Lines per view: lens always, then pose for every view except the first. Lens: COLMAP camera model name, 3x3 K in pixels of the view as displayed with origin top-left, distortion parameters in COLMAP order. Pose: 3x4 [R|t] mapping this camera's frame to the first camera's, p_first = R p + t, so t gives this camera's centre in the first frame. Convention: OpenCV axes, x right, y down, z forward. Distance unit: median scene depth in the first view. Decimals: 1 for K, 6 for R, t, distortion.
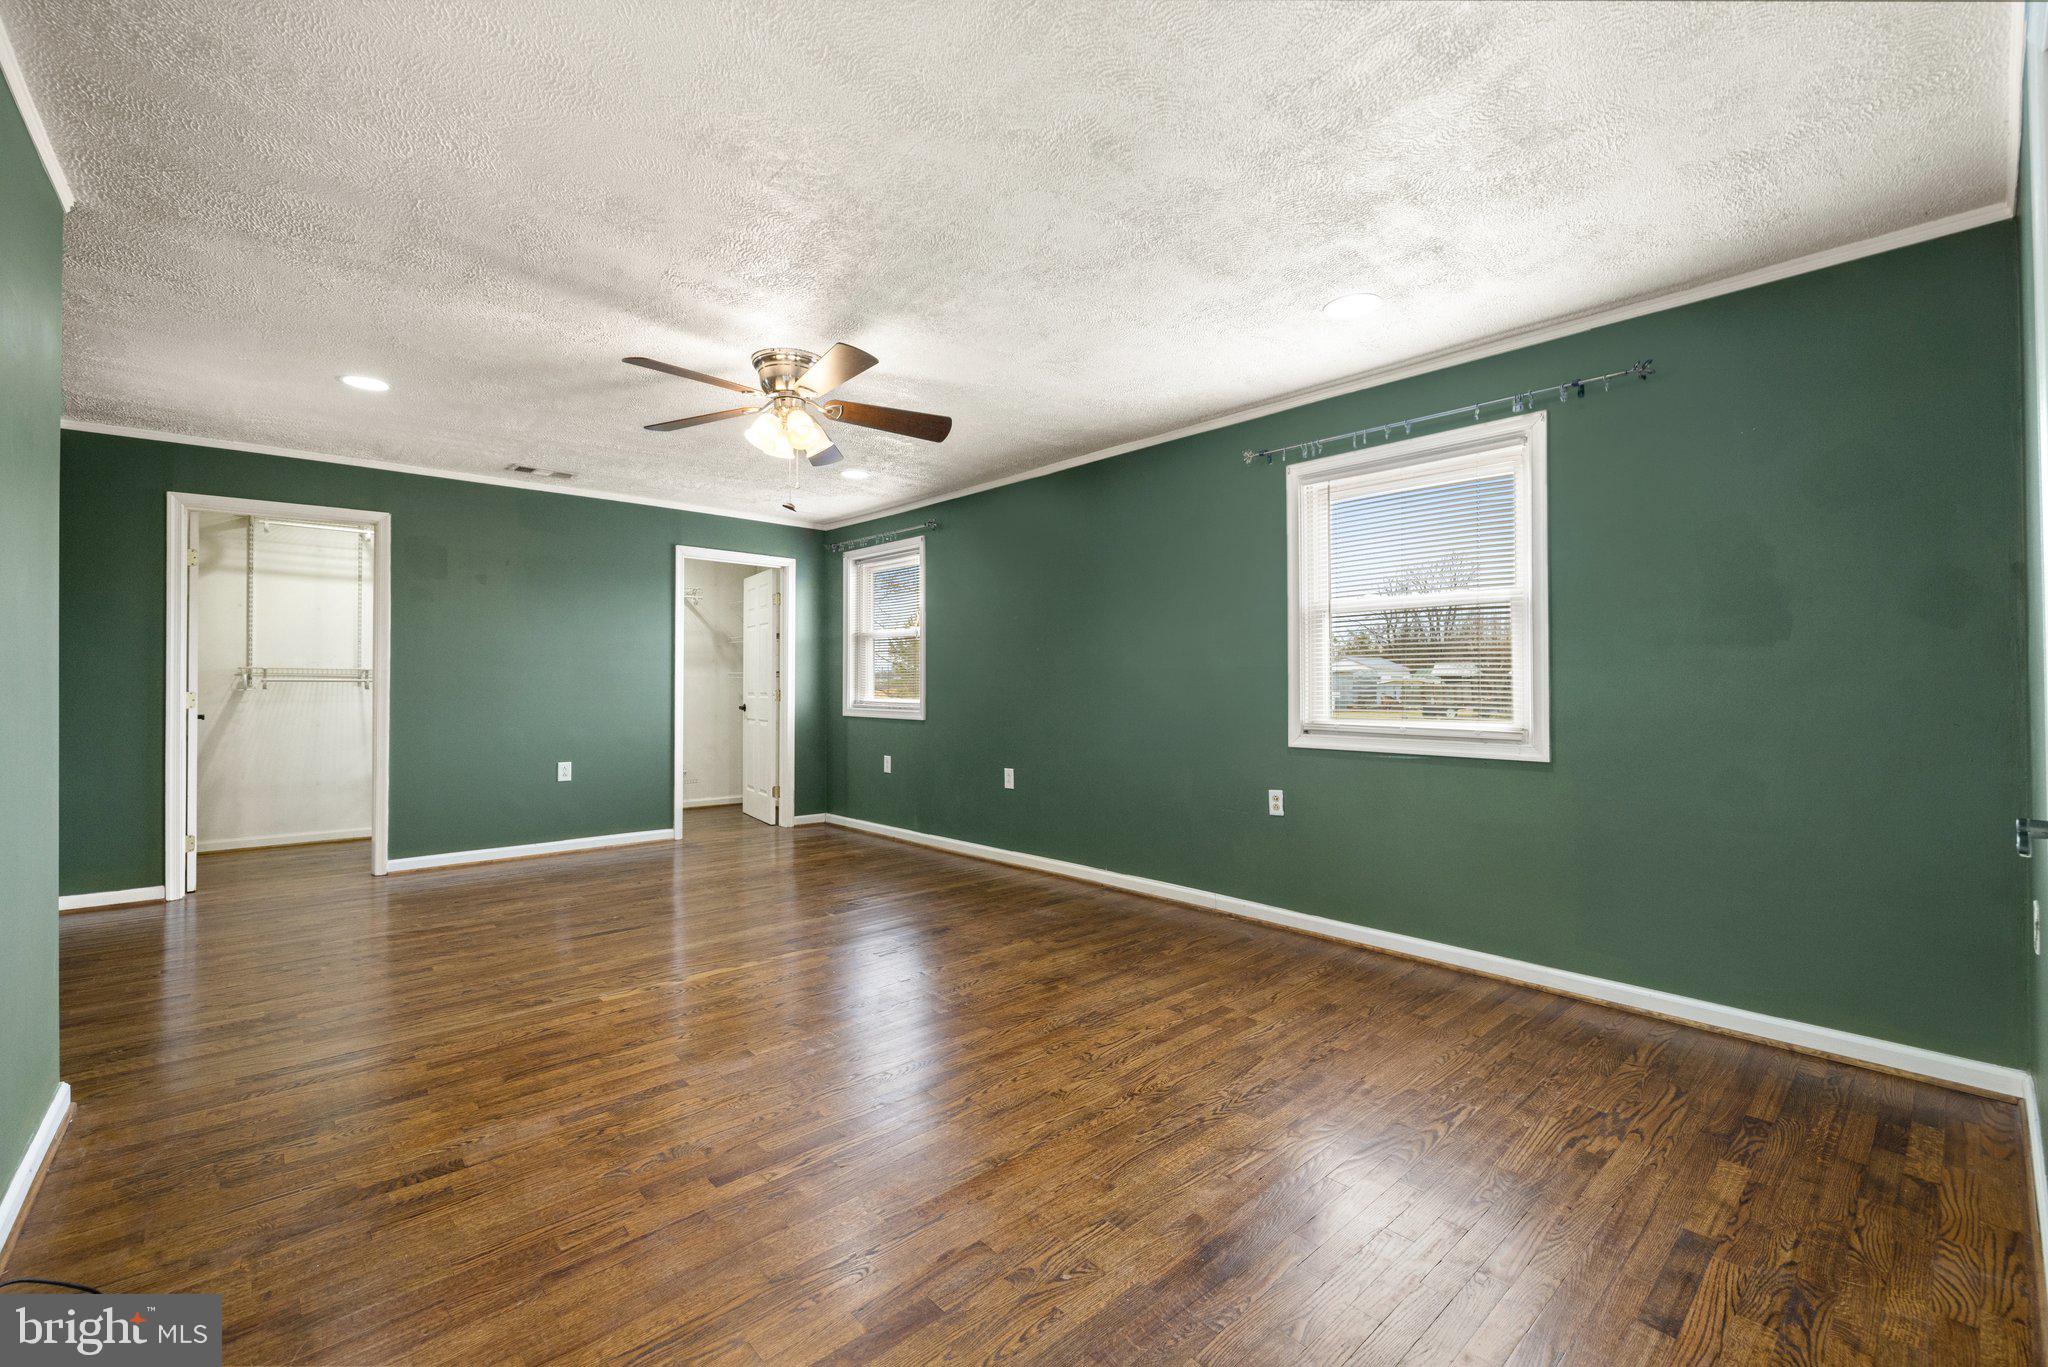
lens RADIAL K [[864.3, 0, 1008.6], [0, 864.3, 673.1], [0, 0, 1]] dist [-0.002177, 0.001651]
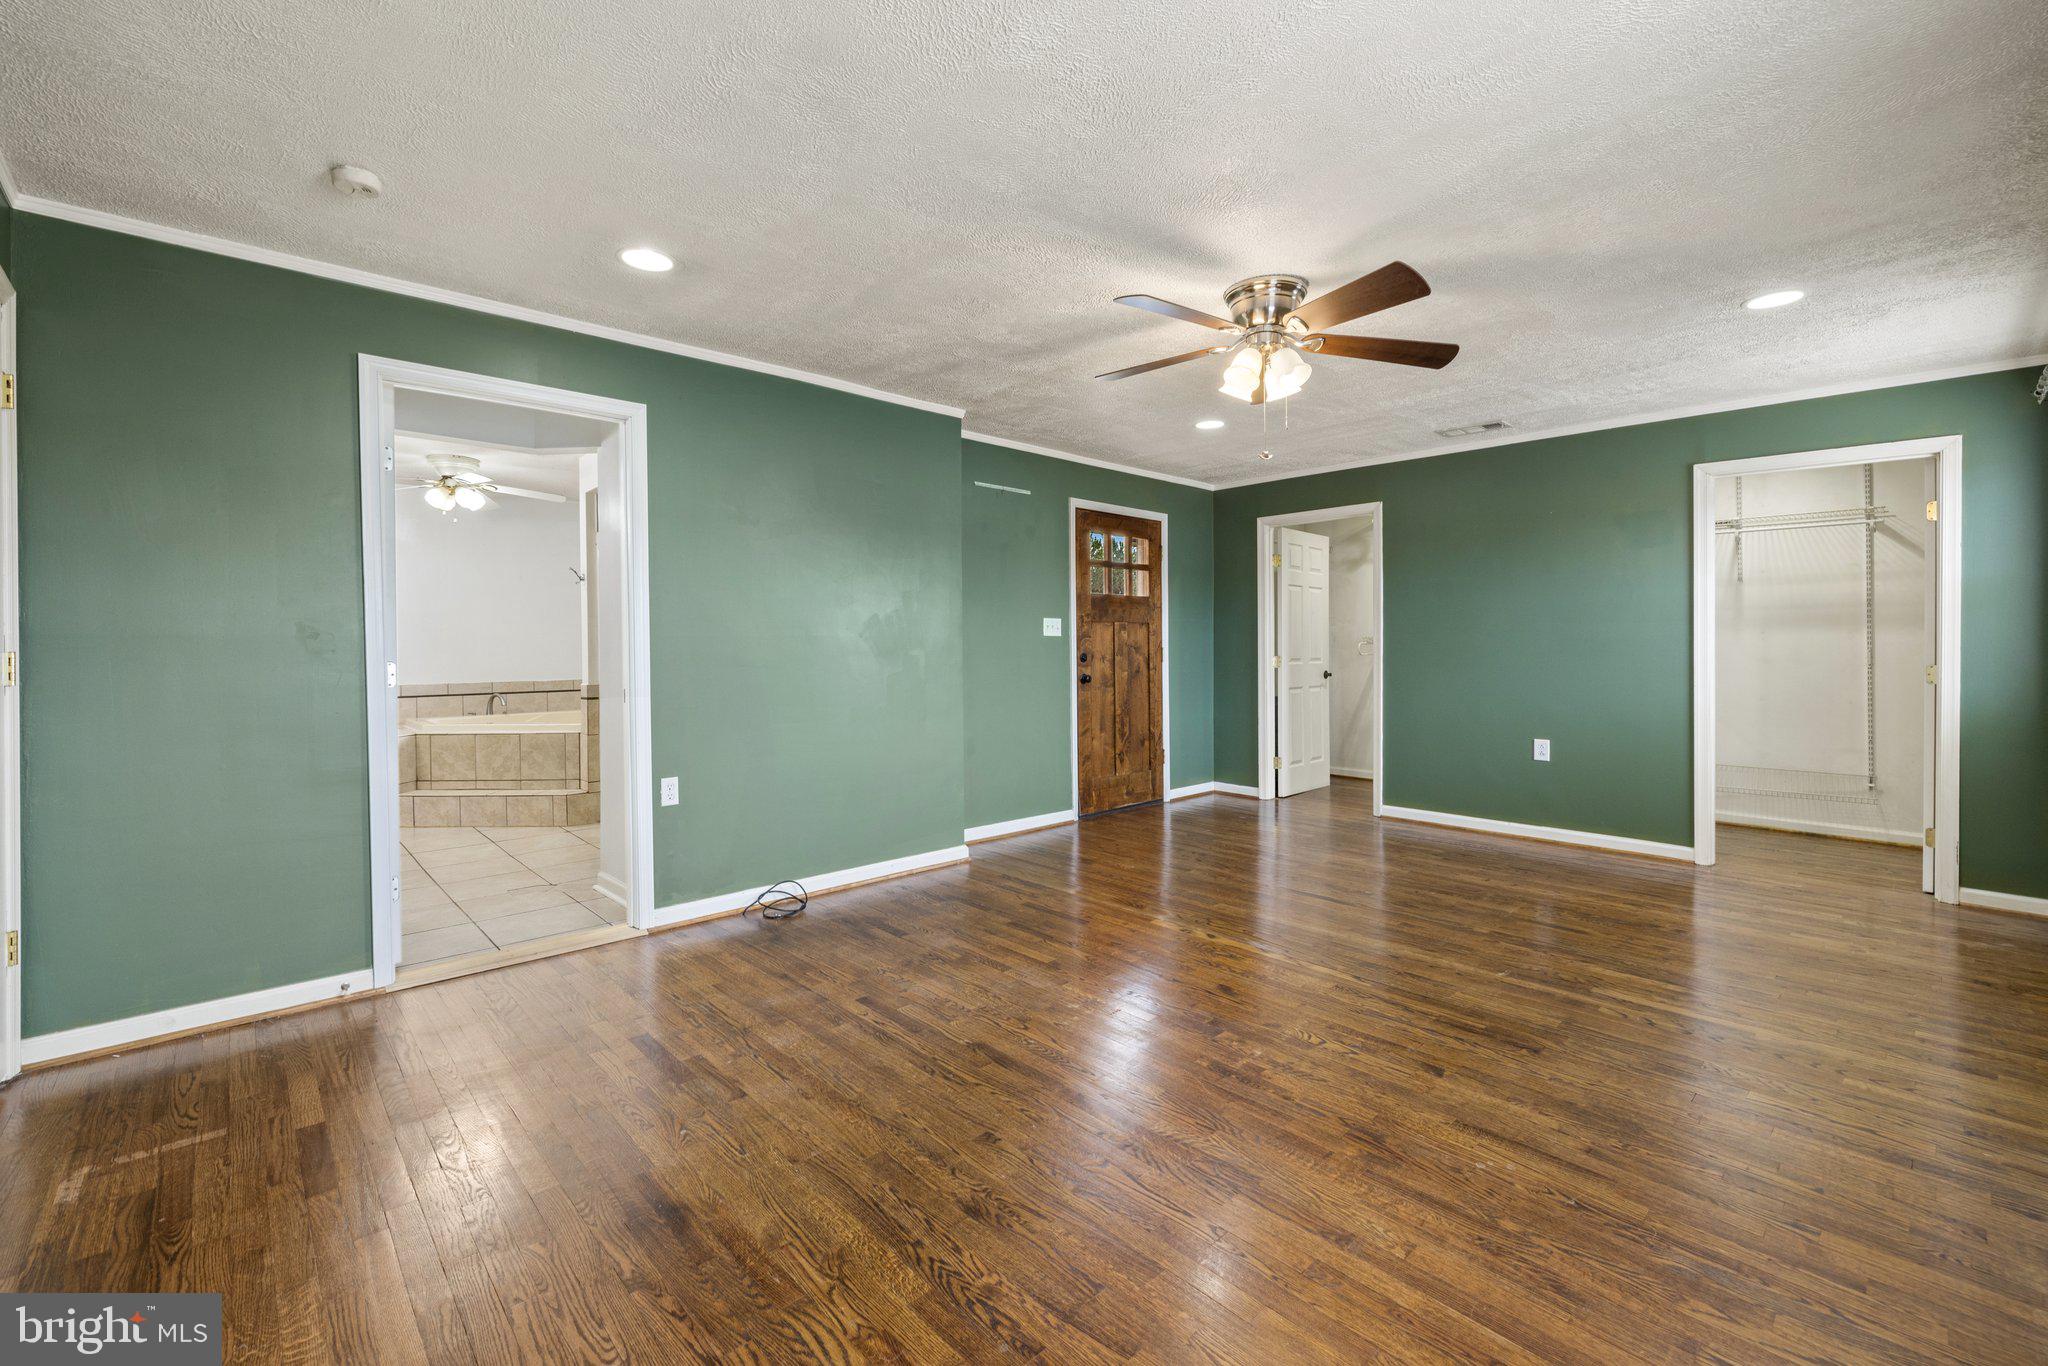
lens RADIAL K [[864.3, 0, 980.1], [0, 864.3, 655.1], [0, 0, 1]] dist [-0.002177, 0.001651]
pose [[-0.001375, 0.010775, -0.999941, 0.621595], [0.008208, 0.999908, 0.010763, 0.002087], [0.999965, -0.008193, -0.001463, 0.686283]]
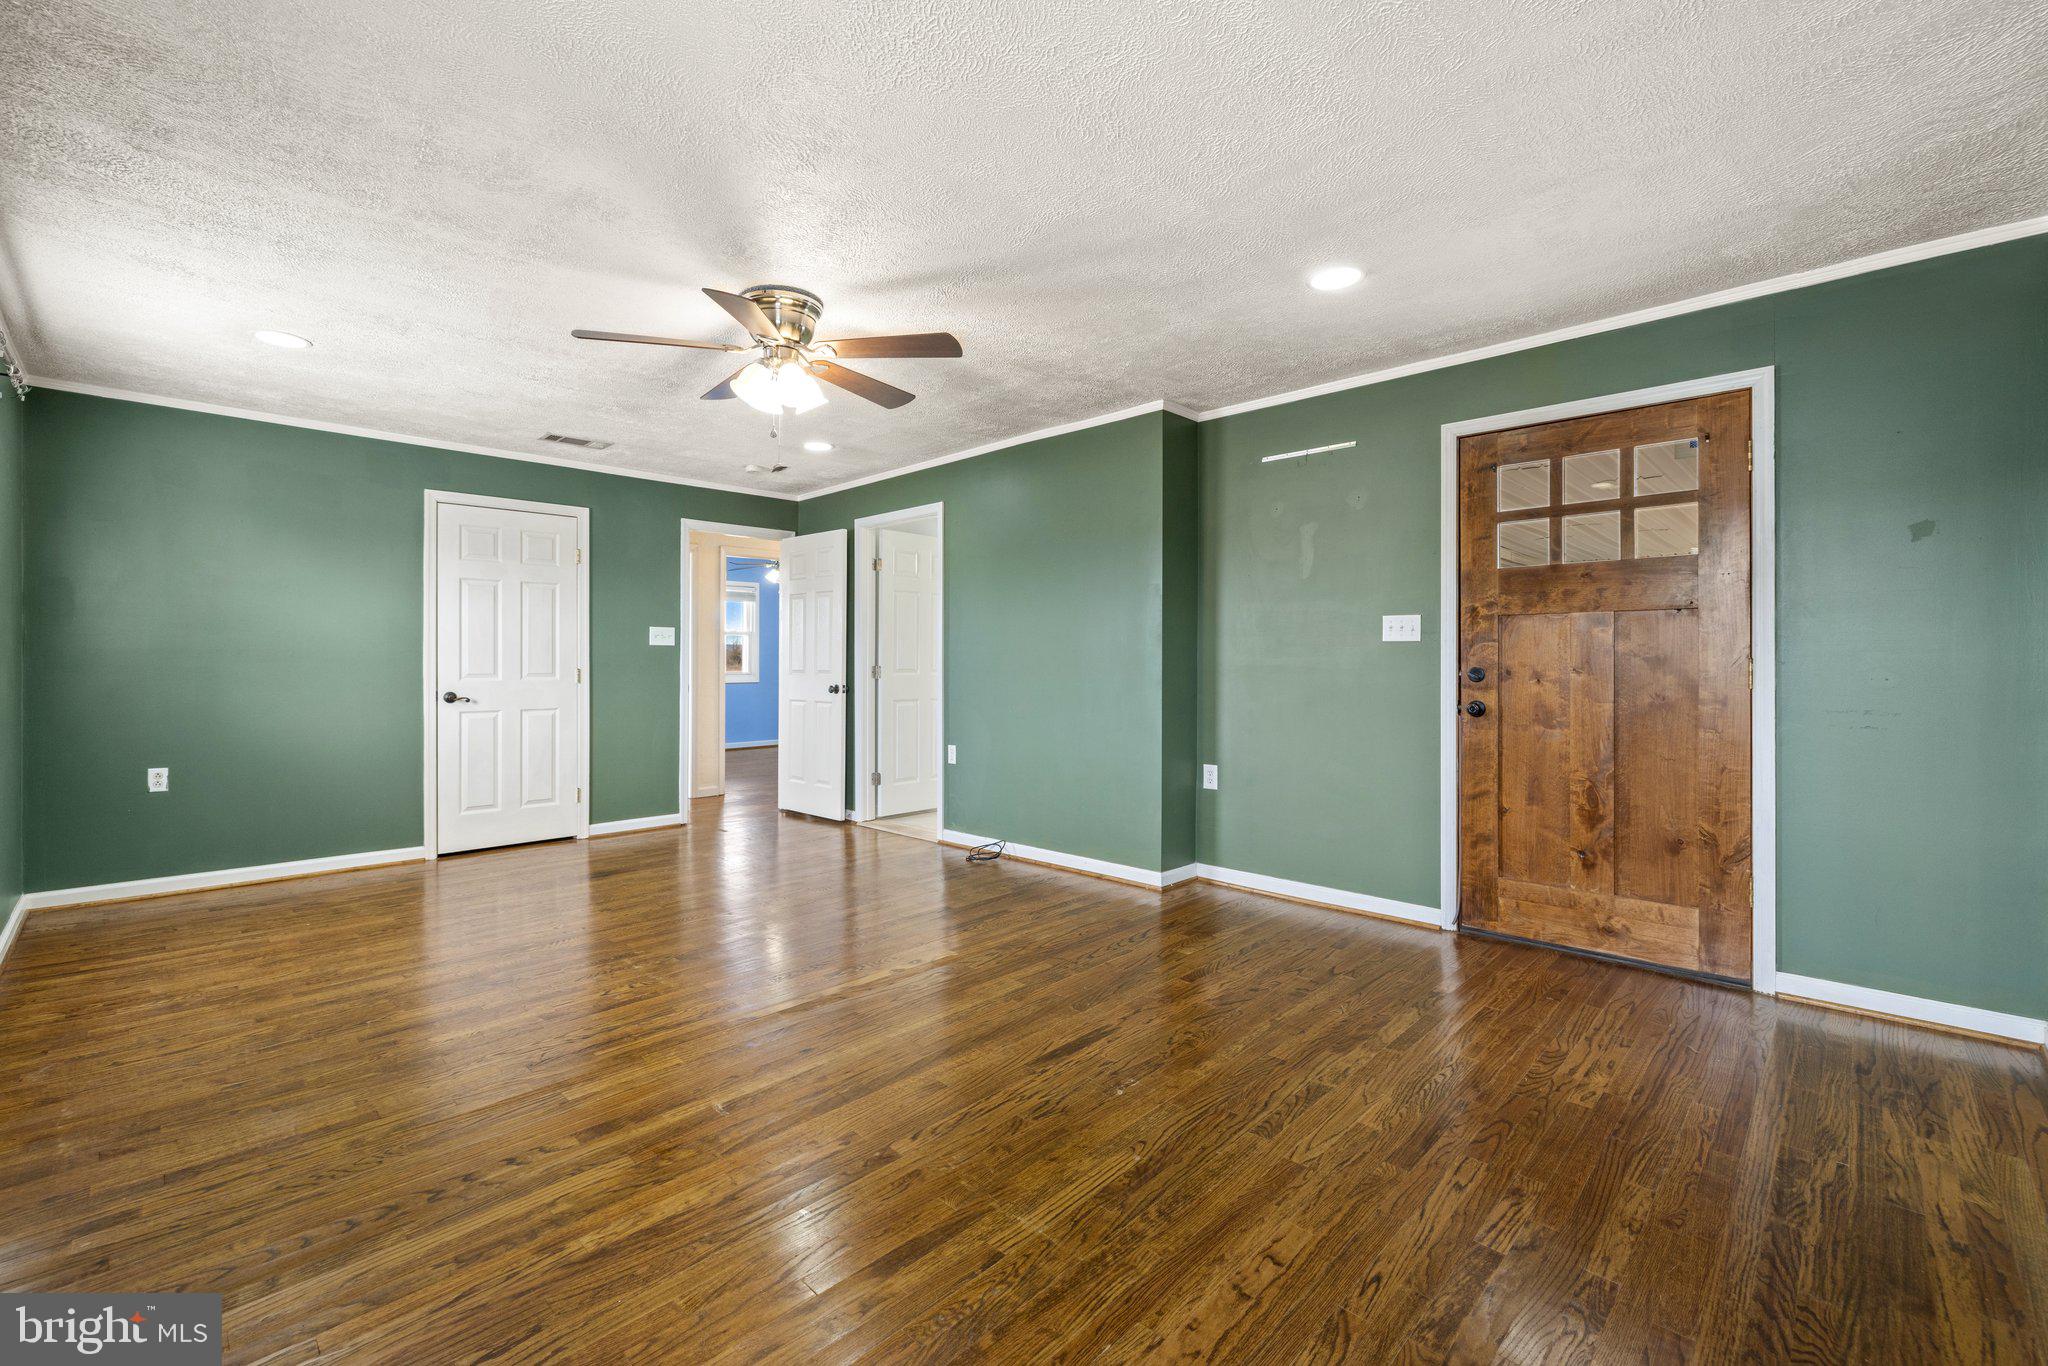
lens RADIAL K [[864.3, 0, 1034.1], [0, 864.3, 668.8], [0, 0, 1]] dist [-0.002177, 0.001651]
pose [[-0.997478, 0.004523, -0.070829, -0.420231], [0.004148, 0.999977, 0.005436, 0.011601], [0.070852, 0.005128, -0.997474, 1.841187]]
